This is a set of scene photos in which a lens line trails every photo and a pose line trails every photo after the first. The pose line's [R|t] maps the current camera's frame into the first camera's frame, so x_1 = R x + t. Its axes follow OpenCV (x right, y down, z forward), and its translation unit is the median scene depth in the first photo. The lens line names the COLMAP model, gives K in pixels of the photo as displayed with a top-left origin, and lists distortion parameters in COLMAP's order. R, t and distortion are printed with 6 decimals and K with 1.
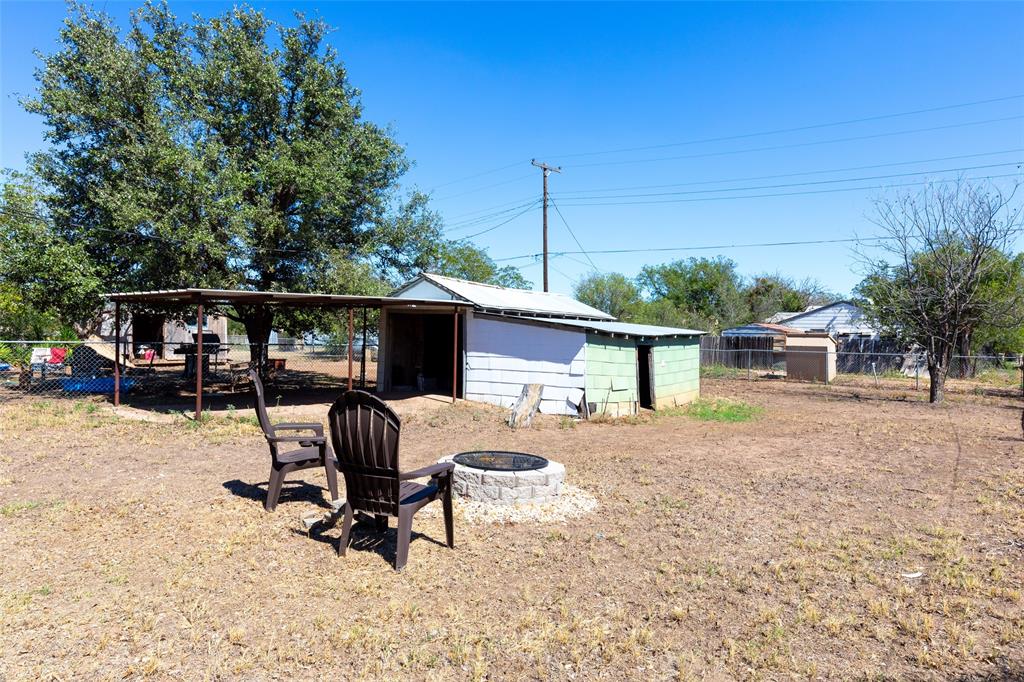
lens RADIAL K [[638.8, 0, 512.0], [0, 638.8, 341.0], [0, 0, 1]] dist [-0.001884, -0.000662]
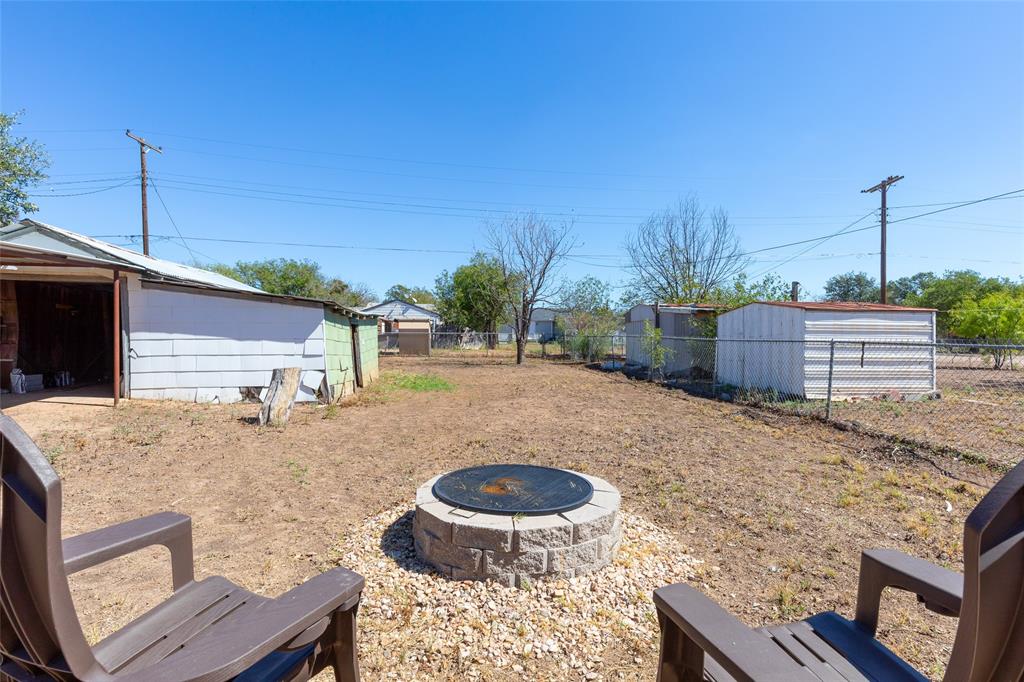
lens RADIAL K [[473.6, 0, 512.0], [0, 473.6, 341.0], [0, 0, 1]] dist [0.000269, -0.000194]
pose [[0.710255, -0.030717, 0.703274, -0.130247], [0.015883, 0.999492, 0.027614, 0.015589], [-0.703766, -0.008443, 0.710382, 0.274254]]
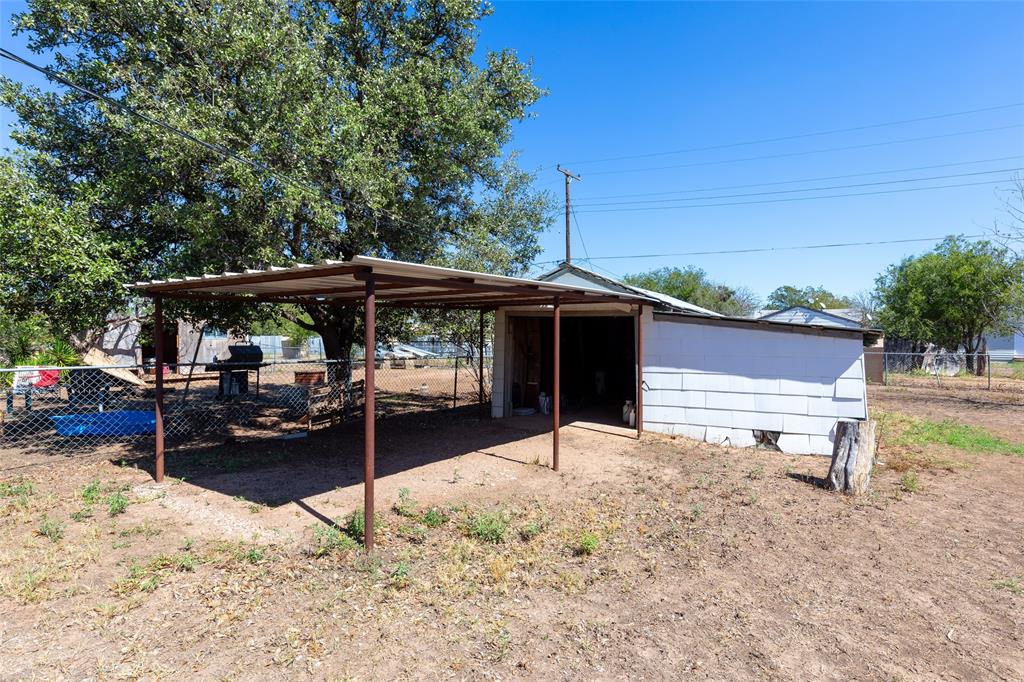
lens RADIAL K [[532.7, 0, 513.1], [0, 532.7, 345.4], [0, 0, 1]] dist [0.004176, 0.000570]
pose [[0.995410, -0.016461, 0.094279, -0.254346], [0.016173, 0.999862, 0.003820, -0.010955], [-0.094328, -0.002277, 0.995539, 0.362725]]
